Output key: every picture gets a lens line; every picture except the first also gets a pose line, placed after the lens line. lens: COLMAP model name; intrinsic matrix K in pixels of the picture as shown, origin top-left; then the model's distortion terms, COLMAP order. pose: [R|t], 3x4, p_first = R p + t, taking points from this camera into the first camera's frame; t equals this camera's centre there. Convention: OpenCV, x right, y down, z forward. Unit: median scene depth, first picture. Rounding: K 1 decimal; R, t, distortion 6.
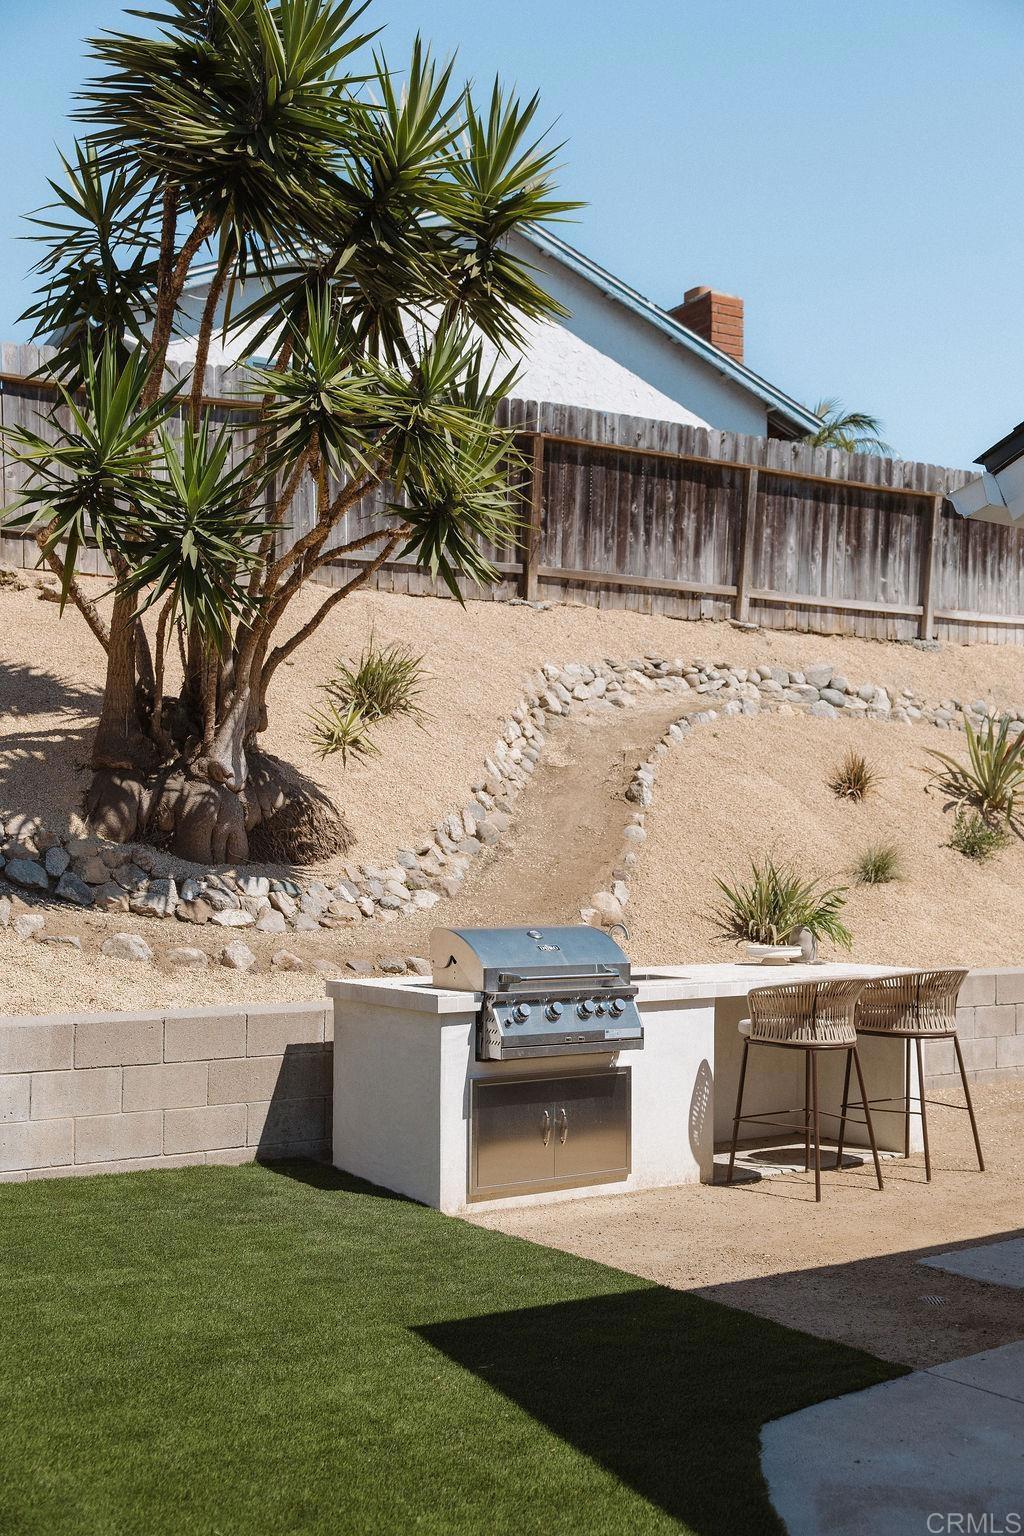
lens RADIAL K [[1666.1, 0, 512.0], [0, 1666.1, 768.0], [0, 0, 1]] dist [0.071769, 0.000230]
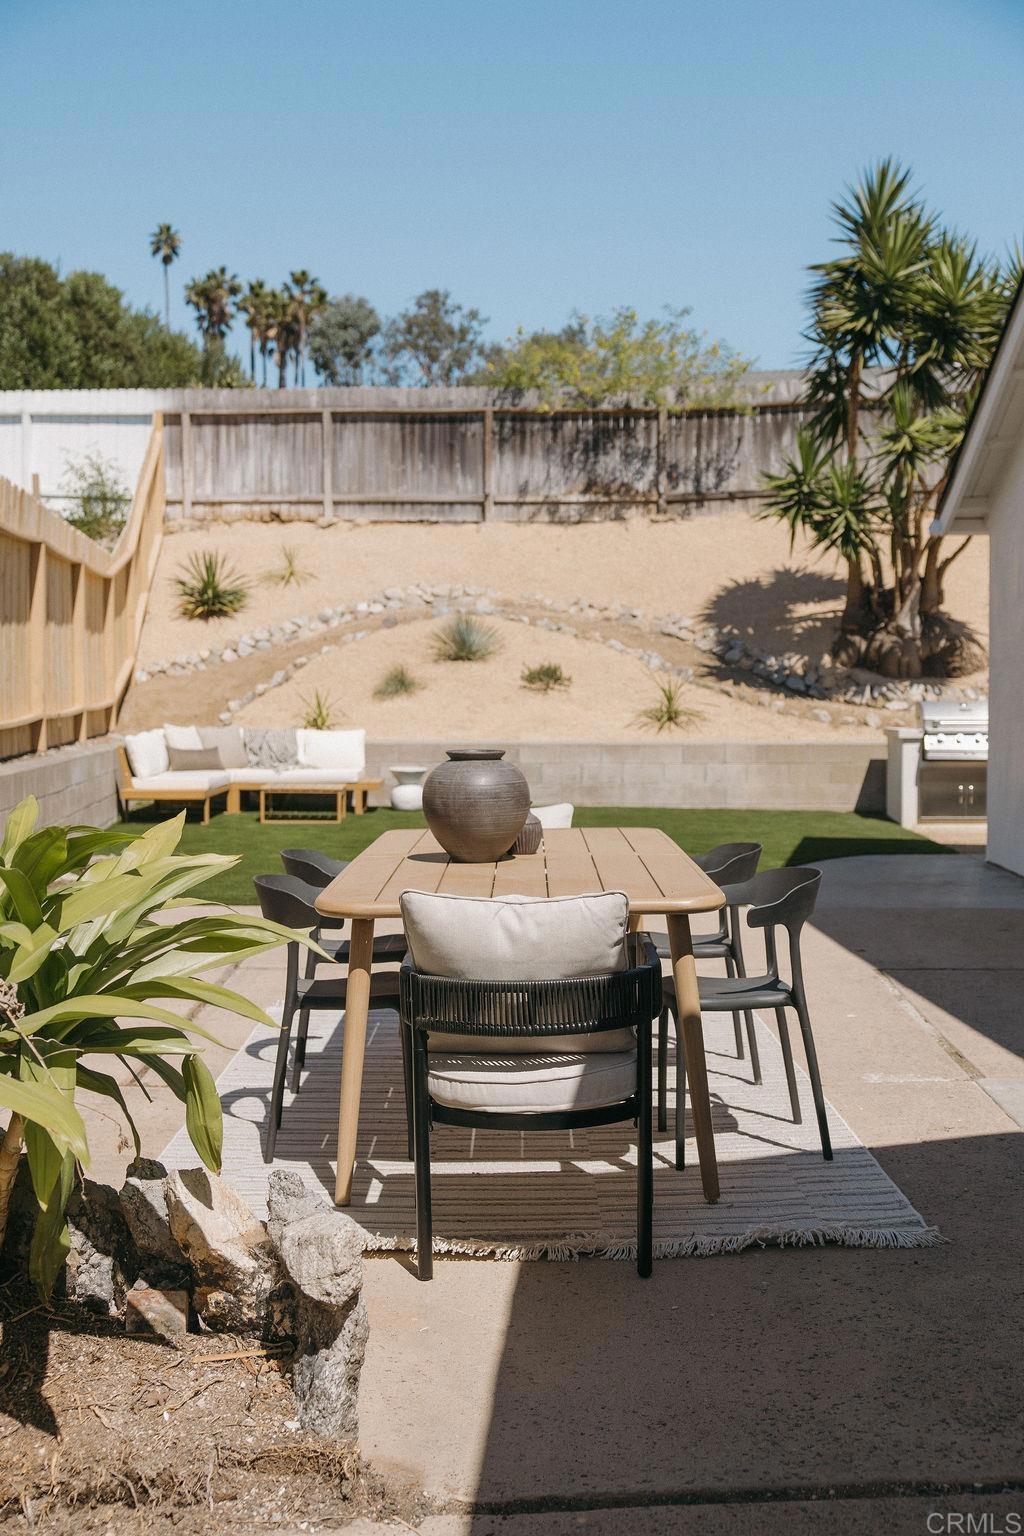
lens RADIAL K [[1736.4, 0, 512.0], [0, 1736.4, 768.0], [0, 0, 1]] dist [-0.004897, -0.005715]
pose [[0.761949, 0.007368, -0.647595, 0.778042], [0.045829, 0.996815, 0.065262, 0.010809], [0.646014, -0.079405, 0.759185, -0.792559]]
